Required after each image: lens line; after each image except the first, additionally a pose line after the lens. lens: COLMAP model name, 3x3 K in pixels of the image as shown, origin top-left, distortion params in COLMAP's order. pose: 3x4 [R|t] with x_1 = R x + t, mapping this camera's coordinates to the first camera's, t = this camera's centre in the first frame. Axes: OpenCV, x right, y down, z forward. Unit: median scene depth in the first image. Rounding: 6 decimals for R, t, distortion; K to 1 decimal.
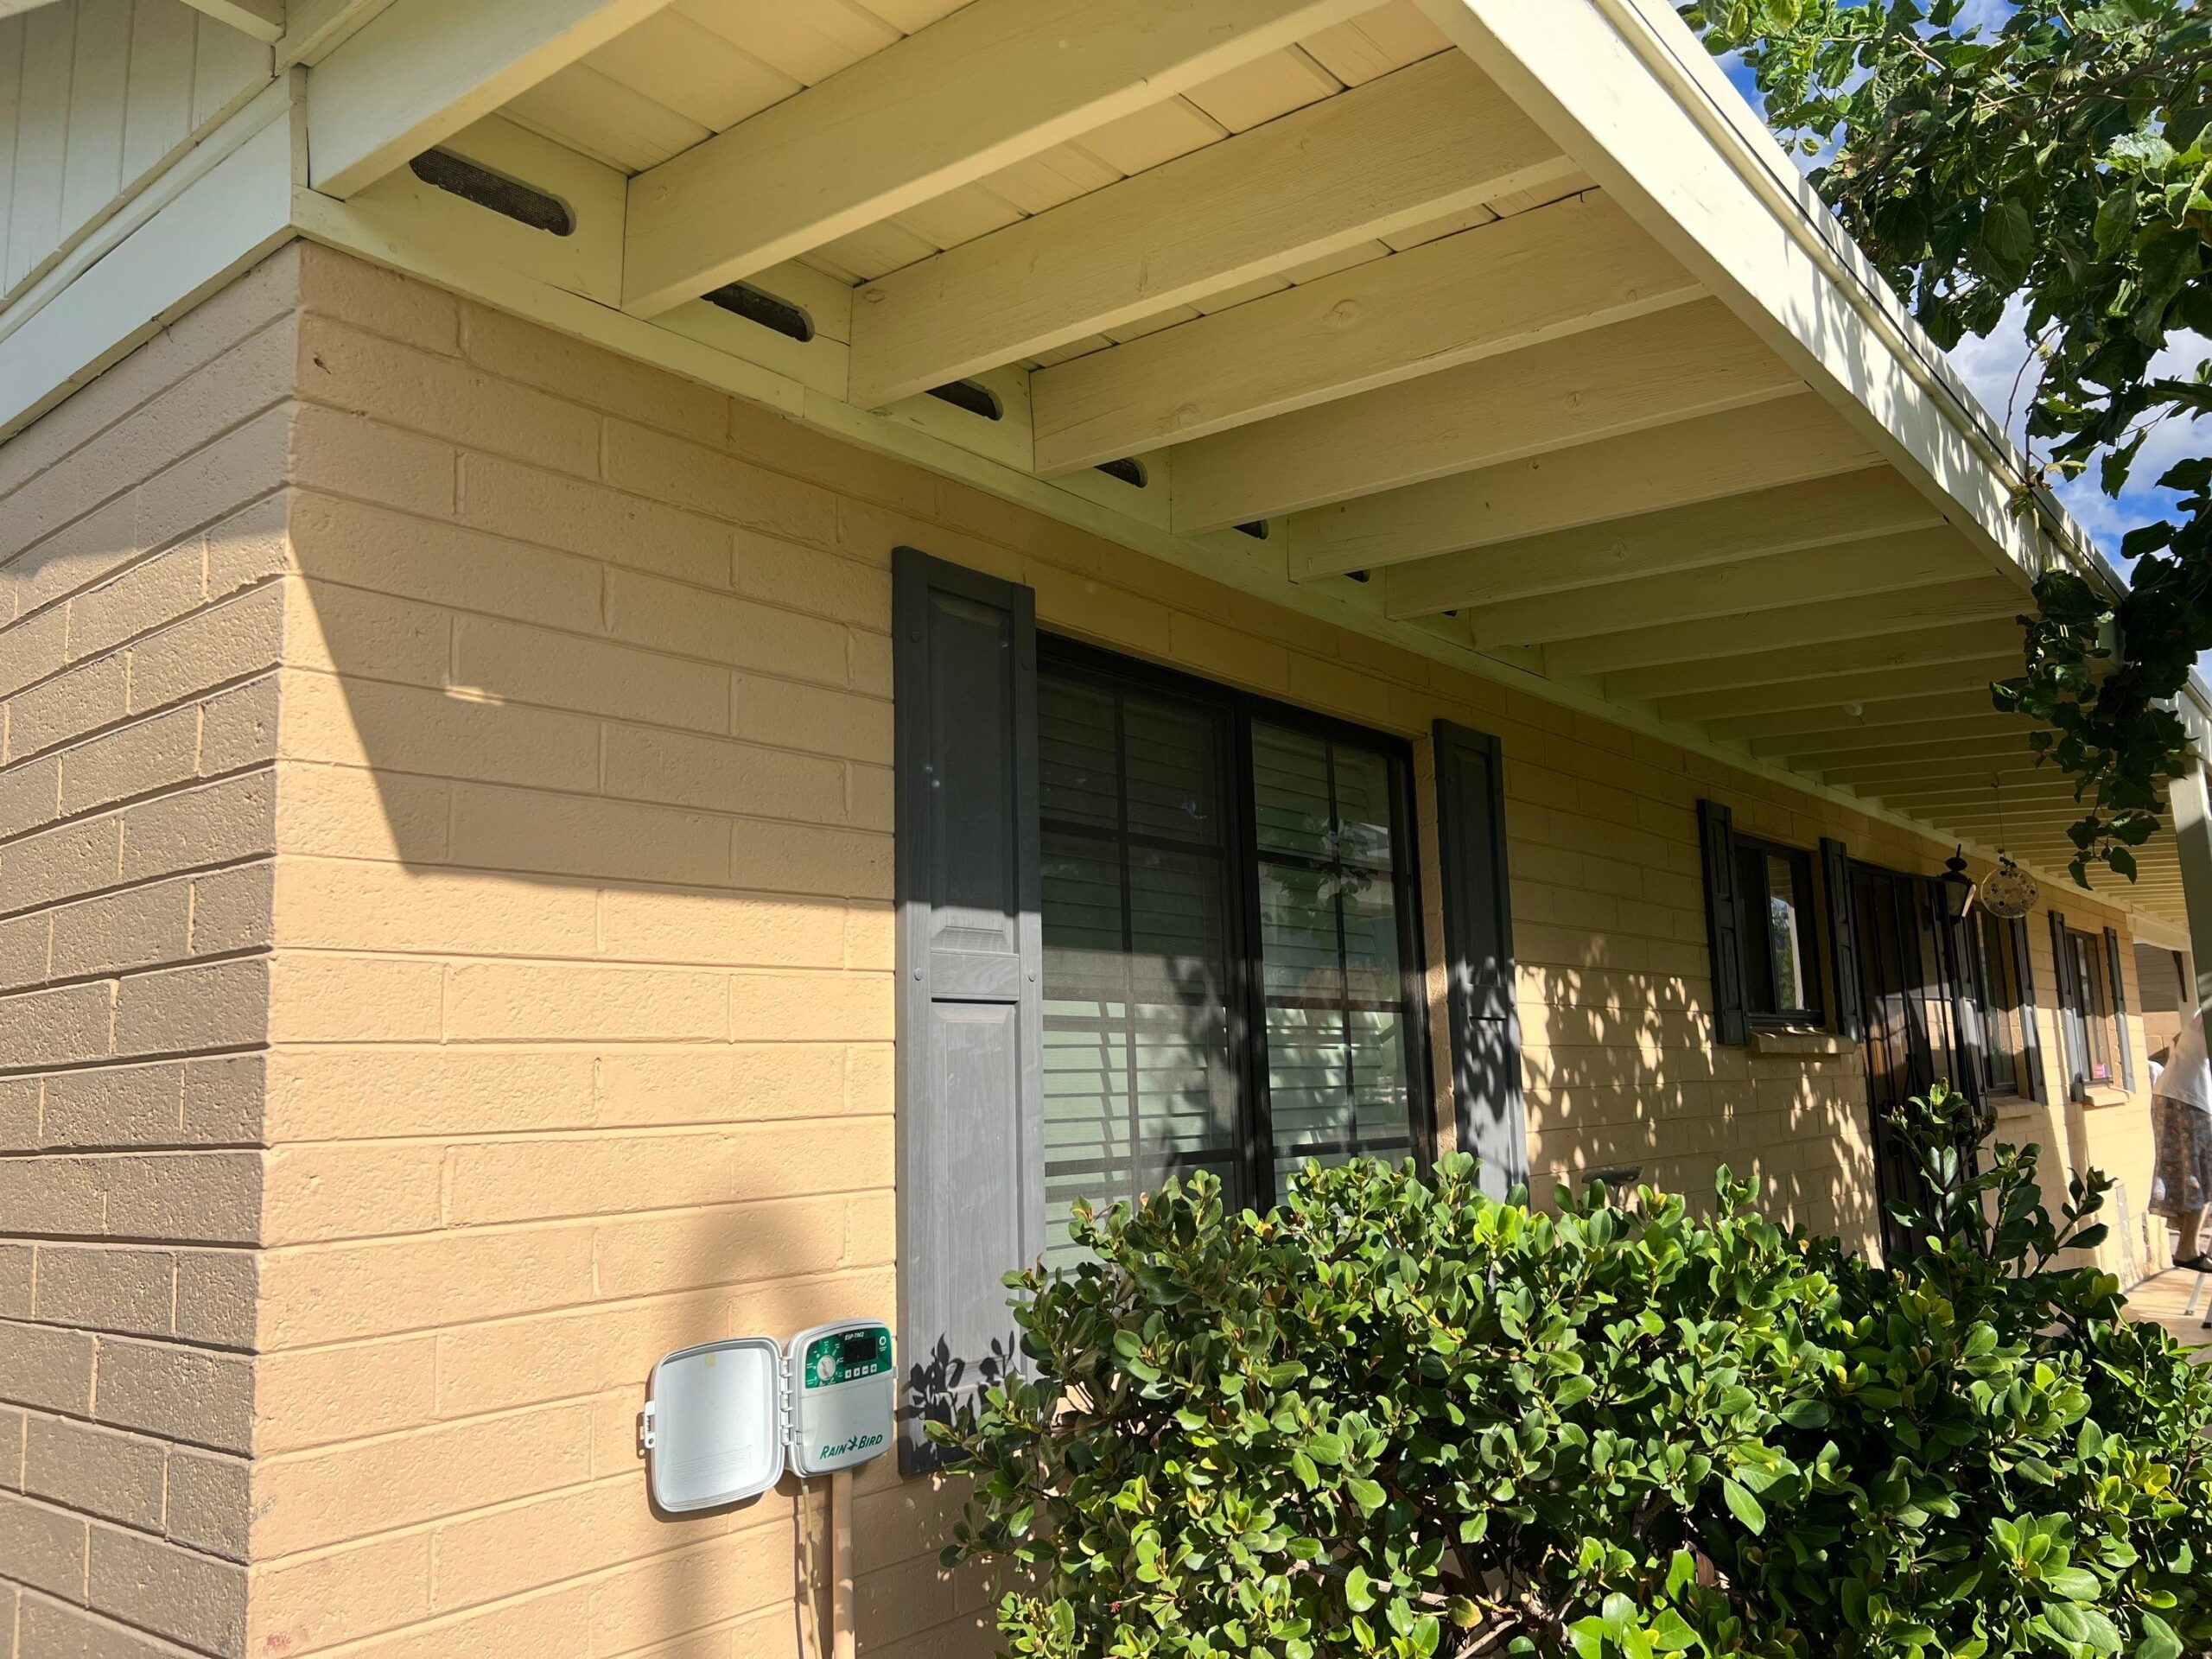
lens RADIAL K [[1686.3, 0, 1105.4], [0, 1686.3, 870.5], [0, 0, 1]] dist [0.037199, -0.068616]
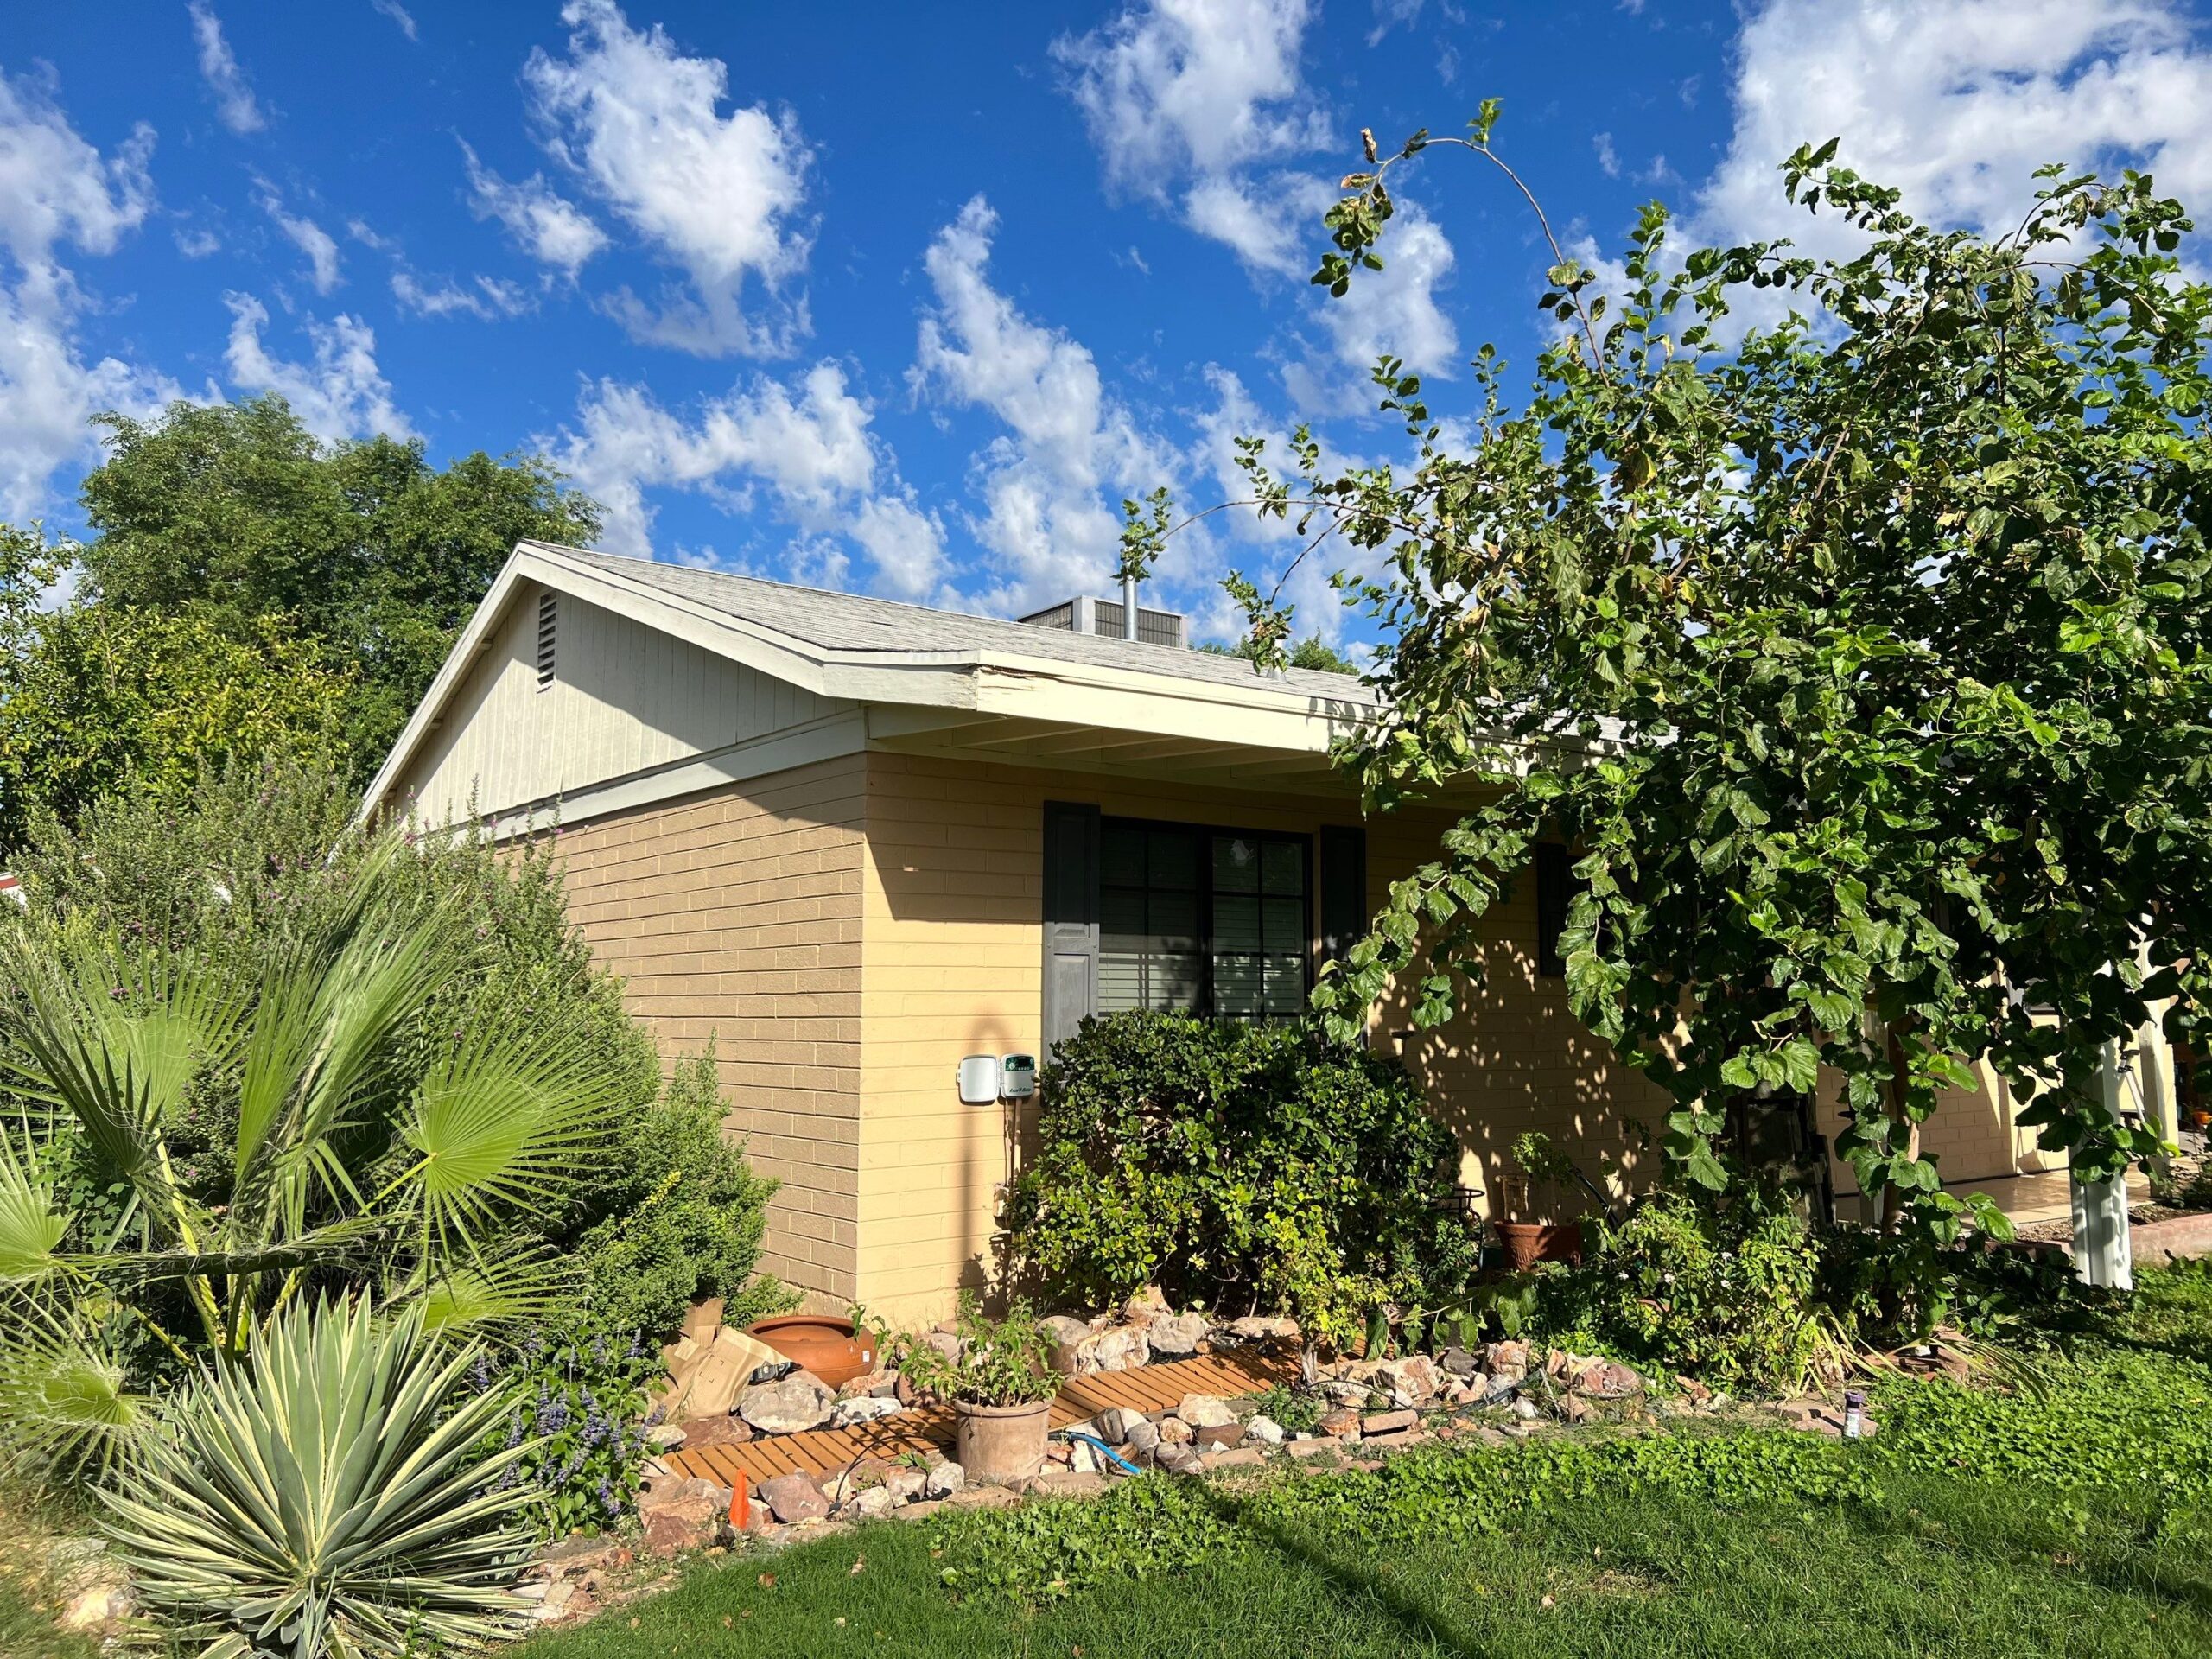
lens RADIAL K [[1686.3, 0, 1105.4], [0, 1686.3, 870.5], [0, 0, 1]] dist [0.037199, -0.068616]
pose [[0.972634, 0.016591, -0.231749, 0.621712], [-0.003145, 0.998296, 0.058268, -0.227351], [0.232321, -0.055944, 0.971029, -1.728078]]
